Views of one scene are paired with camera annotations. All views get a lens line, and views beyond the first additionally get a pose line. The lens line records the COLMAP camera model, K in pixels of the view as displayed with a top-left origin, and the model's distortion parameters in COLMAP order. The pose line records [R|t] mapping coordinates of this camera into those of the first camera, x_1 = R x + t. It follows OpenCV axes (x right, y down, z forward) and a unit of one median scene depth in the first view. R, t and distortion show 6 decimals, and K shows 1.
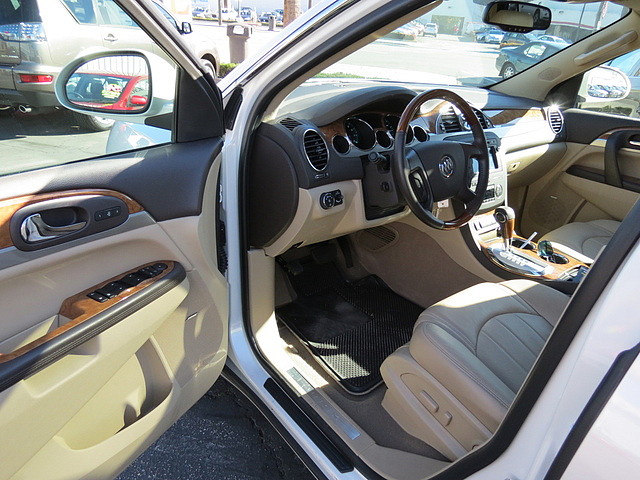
lens RADIAL K [[454.1, 0, 320.0], [0, 454.1, 240.0], [0, 0, 1]] dist [-0.024082, 0.002738]
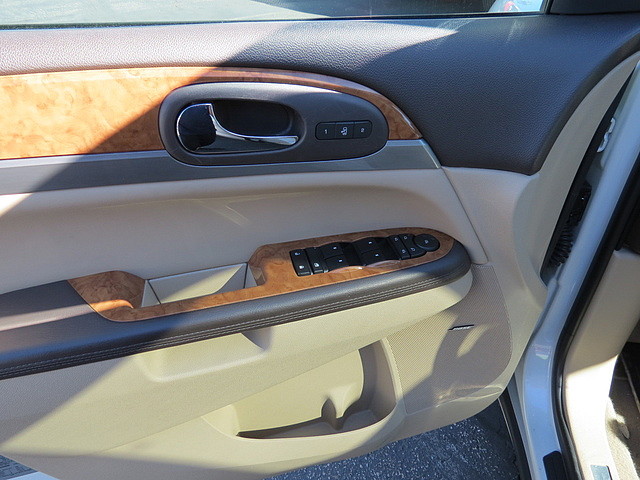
lens RADIAL K [[454.1, 0, 320.0], [0, 454.1, 240.0], [0, 0, 1]] dist [-0.024082, 0.002738]
pose [[0.680093, 0.392652, -0.619111, -0.104459], [-0.262220, 0.918897, 0.294735, -0.080261], [0.684627, -0.038104, 0.727897, 0.538177]]
